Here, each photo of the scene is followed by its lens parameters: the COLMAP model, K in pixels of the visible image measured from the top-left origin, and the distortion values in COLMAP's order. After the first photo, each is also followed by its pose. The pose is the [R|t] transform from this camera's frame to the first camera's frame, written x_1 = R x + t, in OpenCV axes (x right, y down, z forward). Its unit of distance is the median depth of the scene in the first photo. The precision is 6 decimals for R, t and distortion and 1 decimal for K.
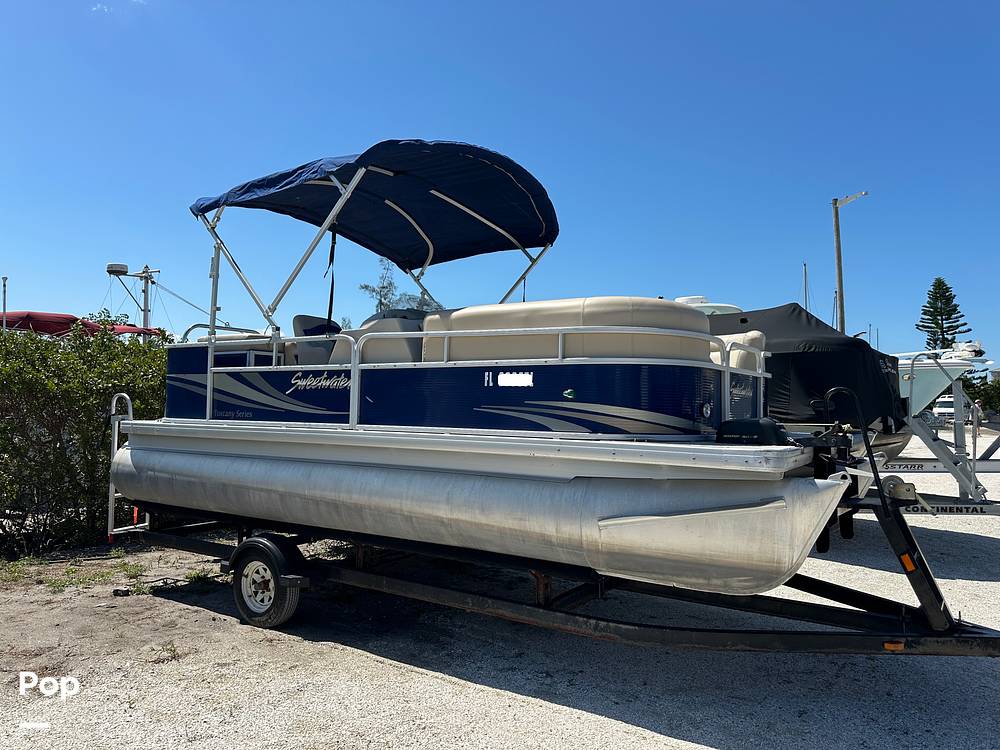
lens RADIAL K [[693.7, 0, 499.8], [0, 693.7, 366.1], [0, 0, 1]] dist [0.047144, -0.058283]
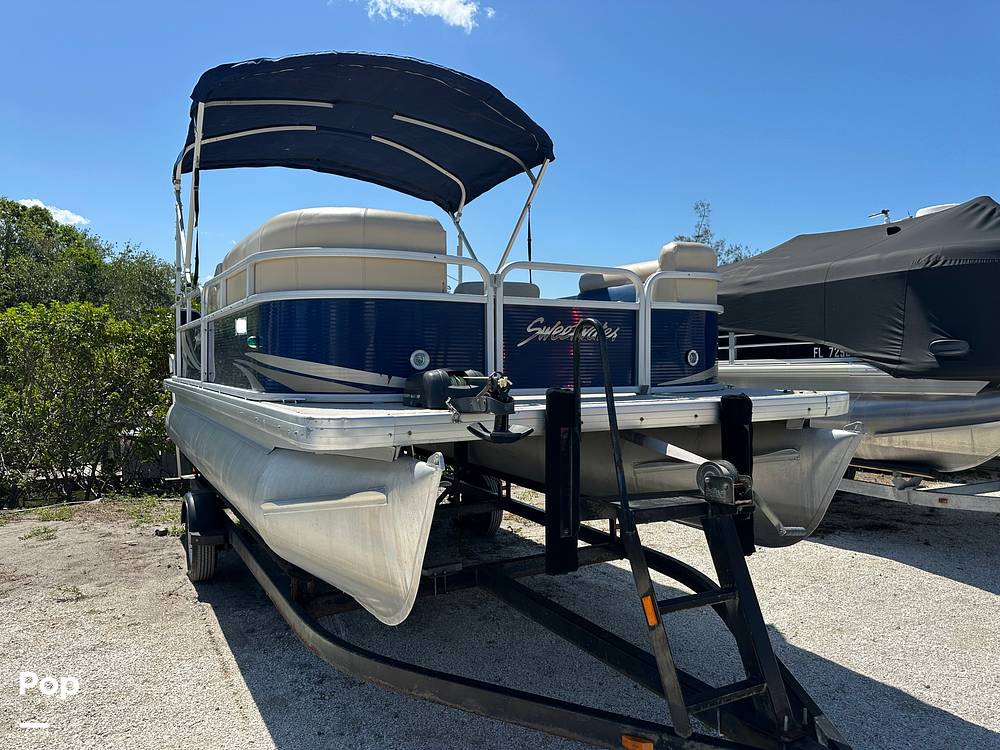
lens RADIAL K [[693.7, 0, 522.3], [0, 693.7, 363.3], [0, 0, 1]] dist [0.047144, -0.058283]
pose [[0.893369, -0.016690, -0.449014, 0.621802], [0.043022, 0.997896, 0.048506, 0.033496], [0.447260, -0.062652, 0.892207, 0.365132]]
